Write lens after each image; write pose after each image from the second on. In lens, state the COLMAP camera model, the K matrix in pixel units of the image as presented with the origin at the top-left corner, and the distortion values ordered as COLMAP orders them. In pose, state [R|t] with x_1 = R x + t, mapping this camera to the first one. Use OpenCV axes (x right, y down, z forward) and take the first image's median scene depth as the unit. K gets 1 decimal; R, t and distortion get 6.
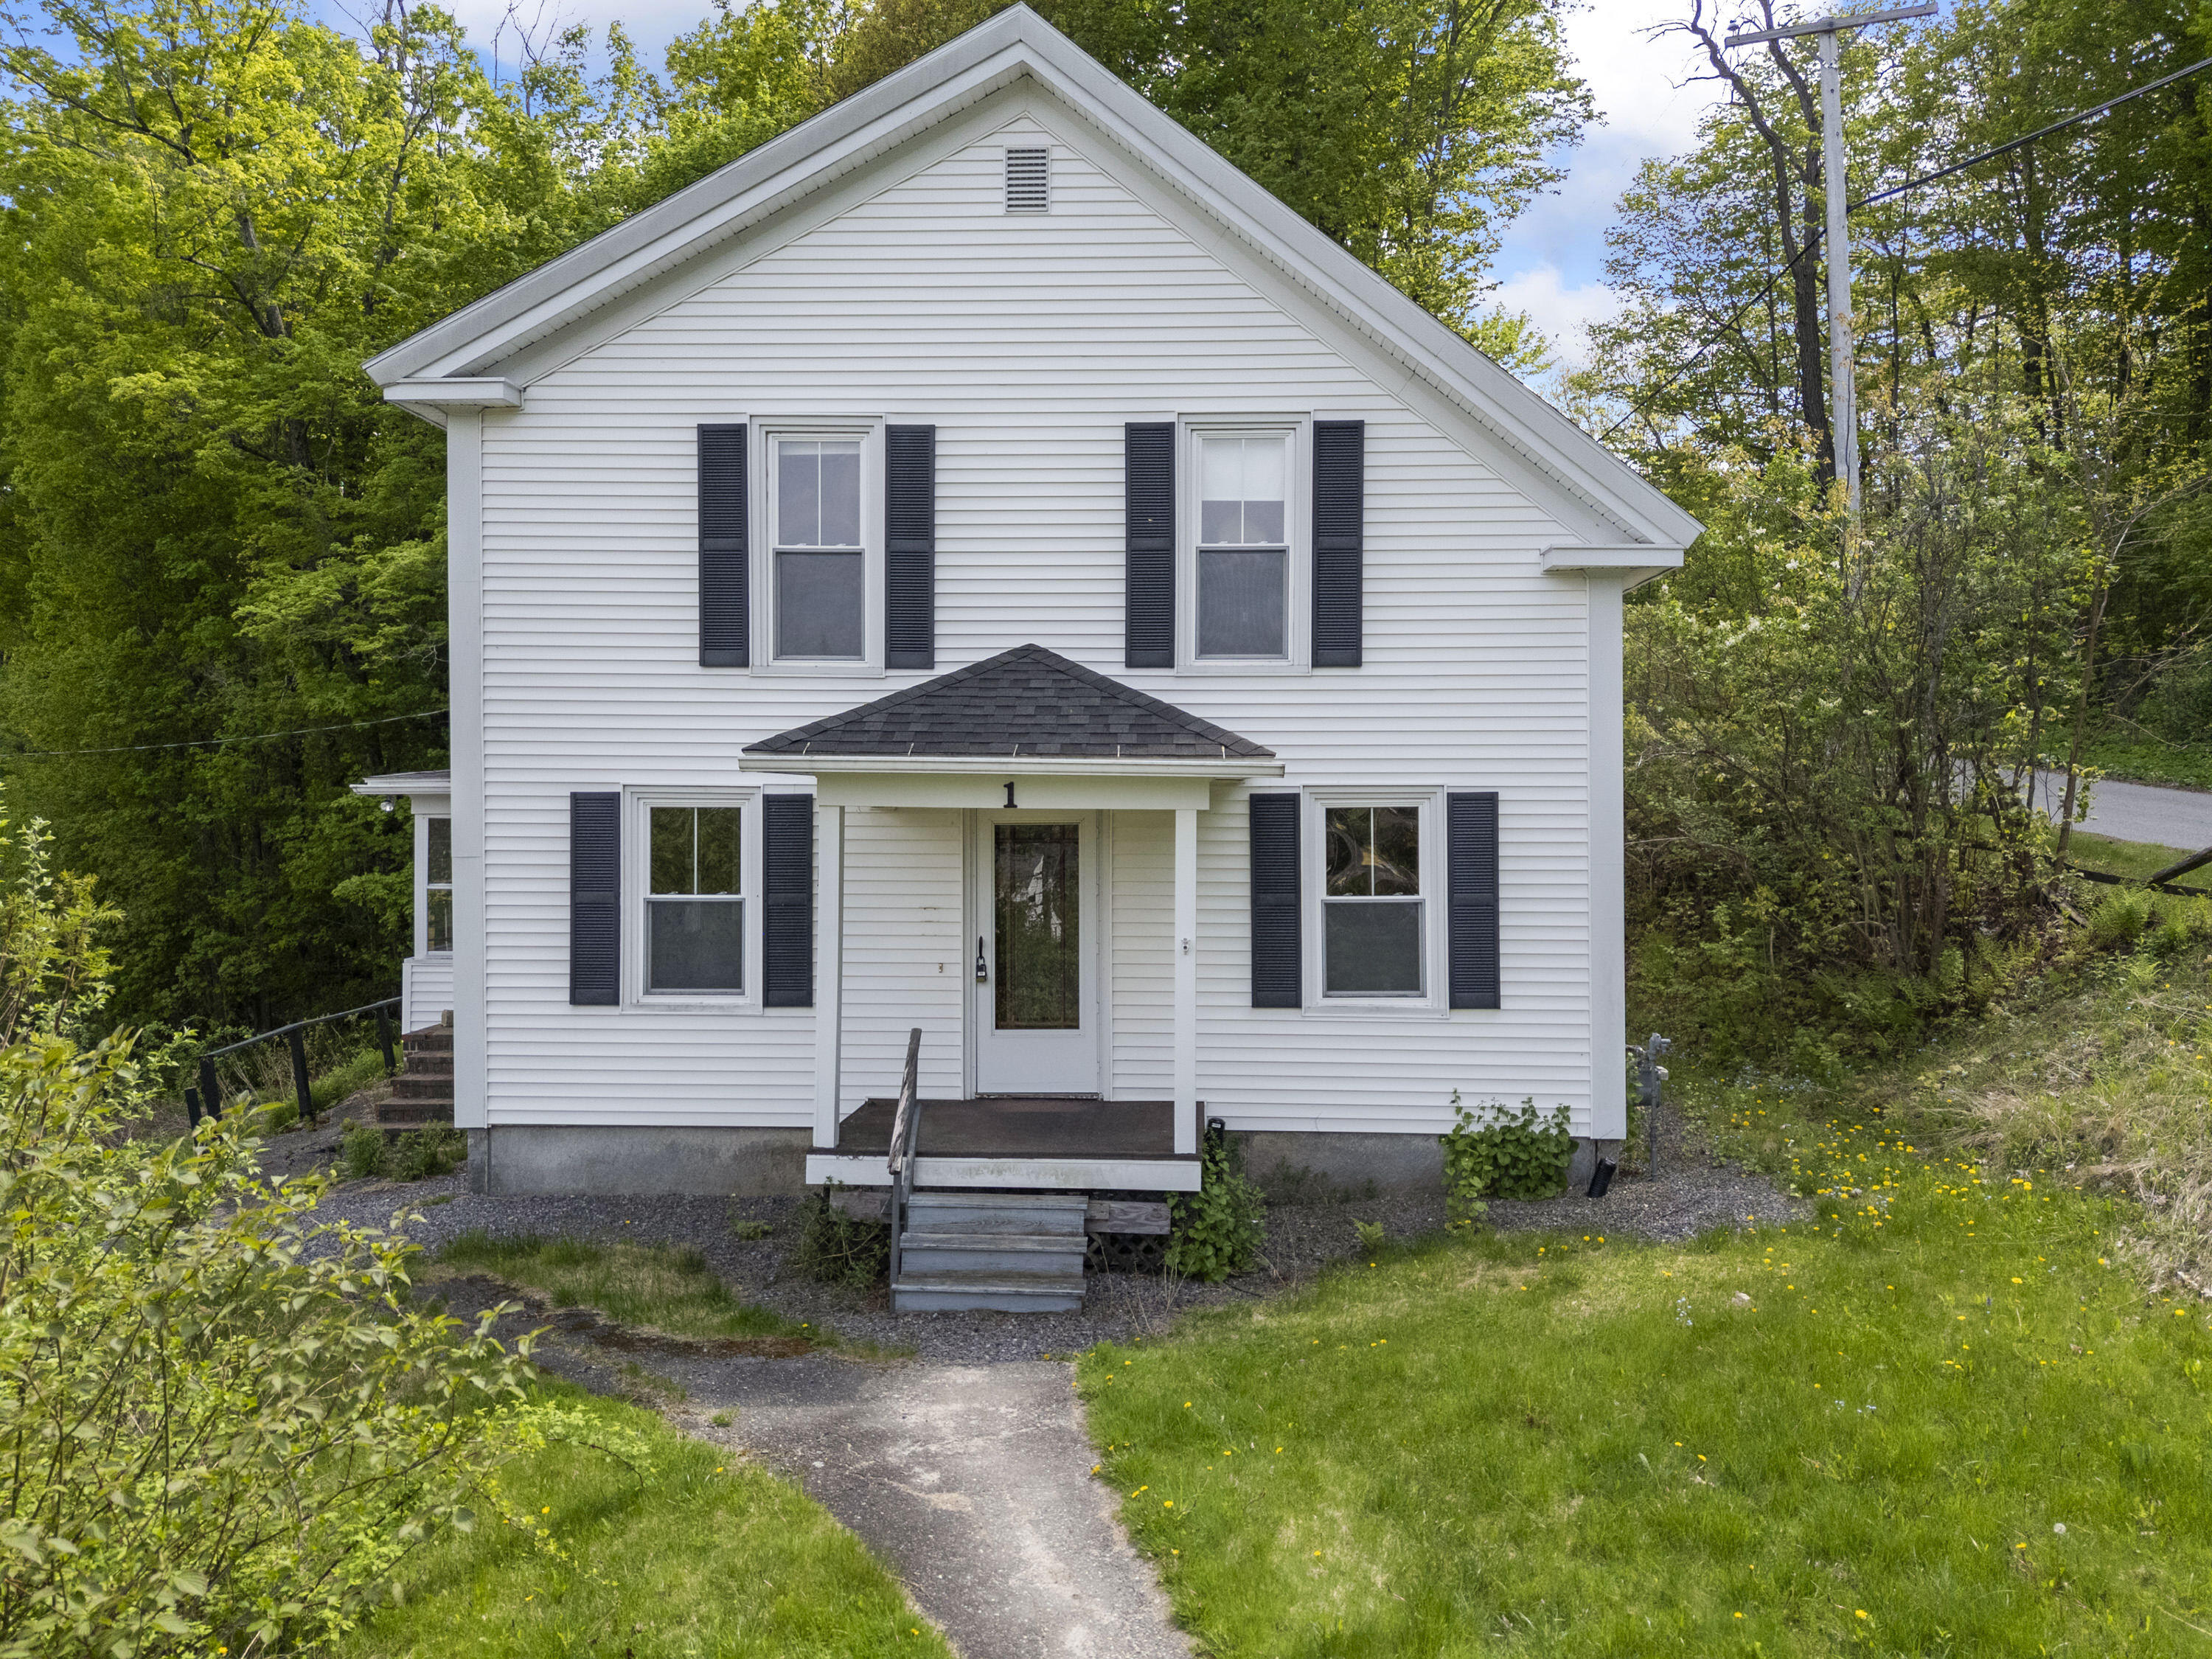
lens RADIAL K [[1633.3, 0, 1106.9], [0, 1633.3, 766.0], [0, 0, 1]] dist [0.111627, -0.159249]
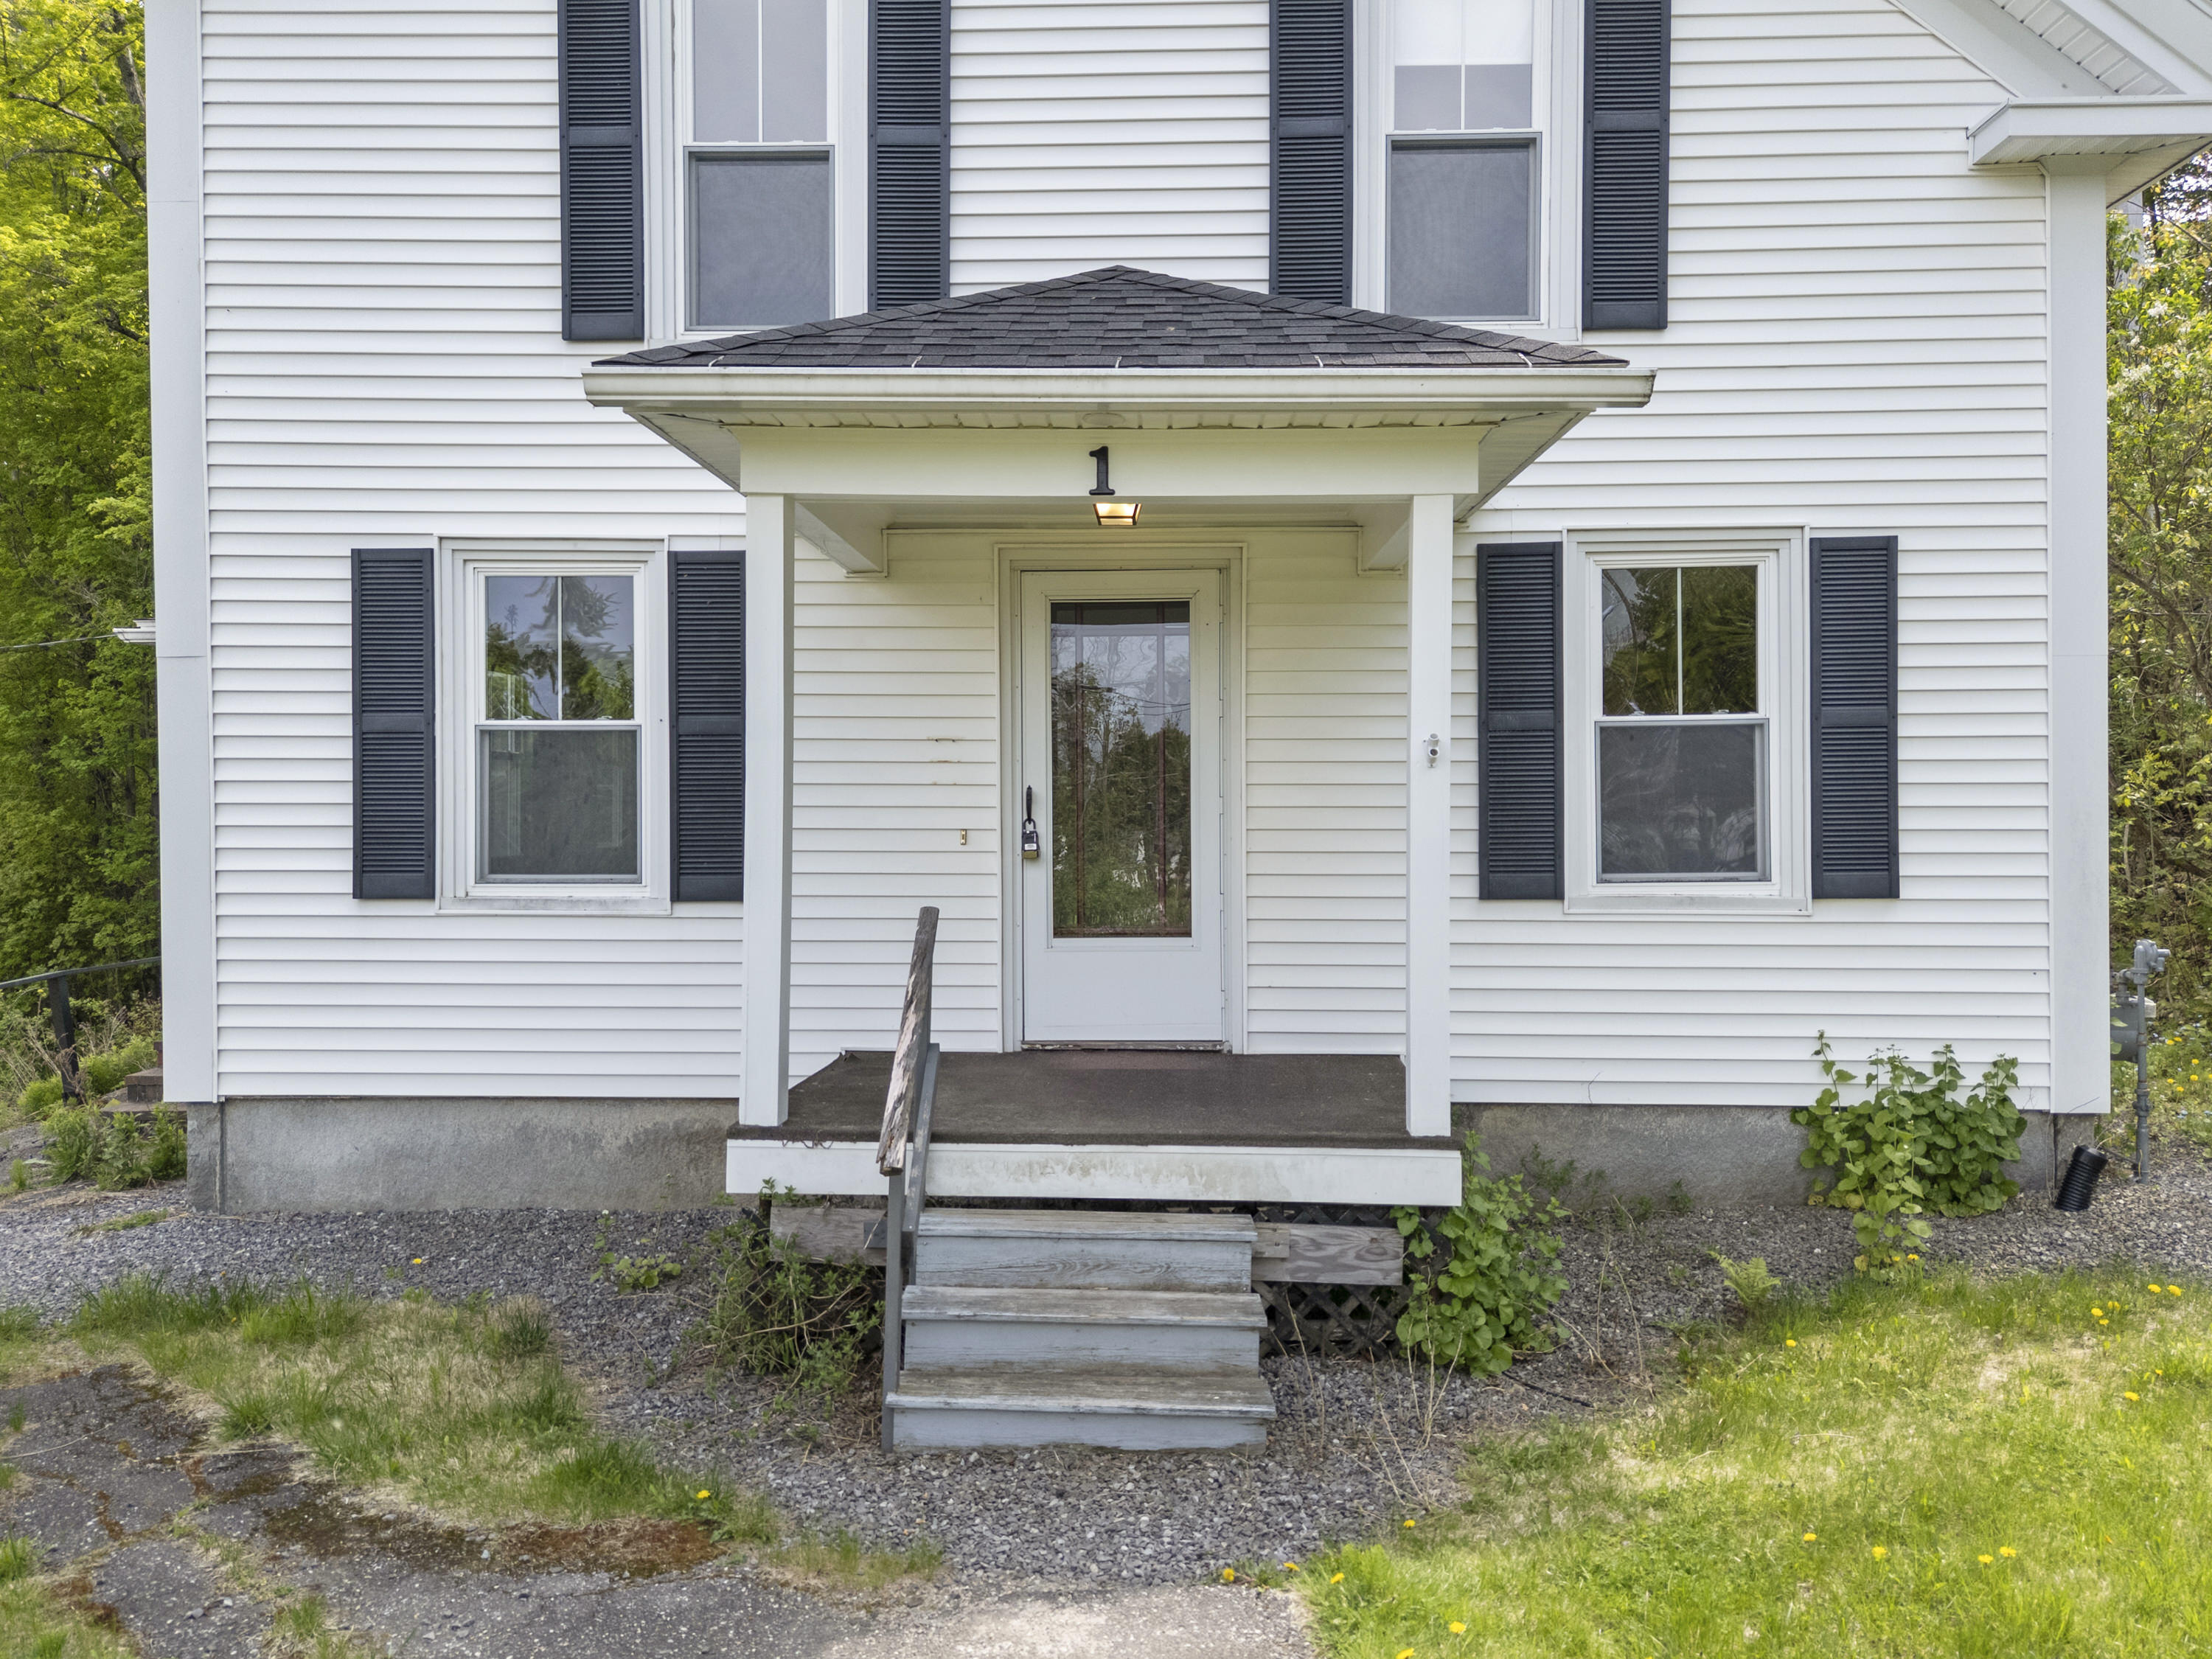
lens RADIAL K [[1368.1, 0, 1079.8], [0, 1368.1, 833.6], [0, 0, 1]] dist [0.061629, -0.041521]
pose [[0.999905, -0.001379, 0.013716, -0.066528], [0.001372, 0.999999, 0.000566, 0.123947], [-0.013717, -0.000547, 0.999906, 0.500260]]
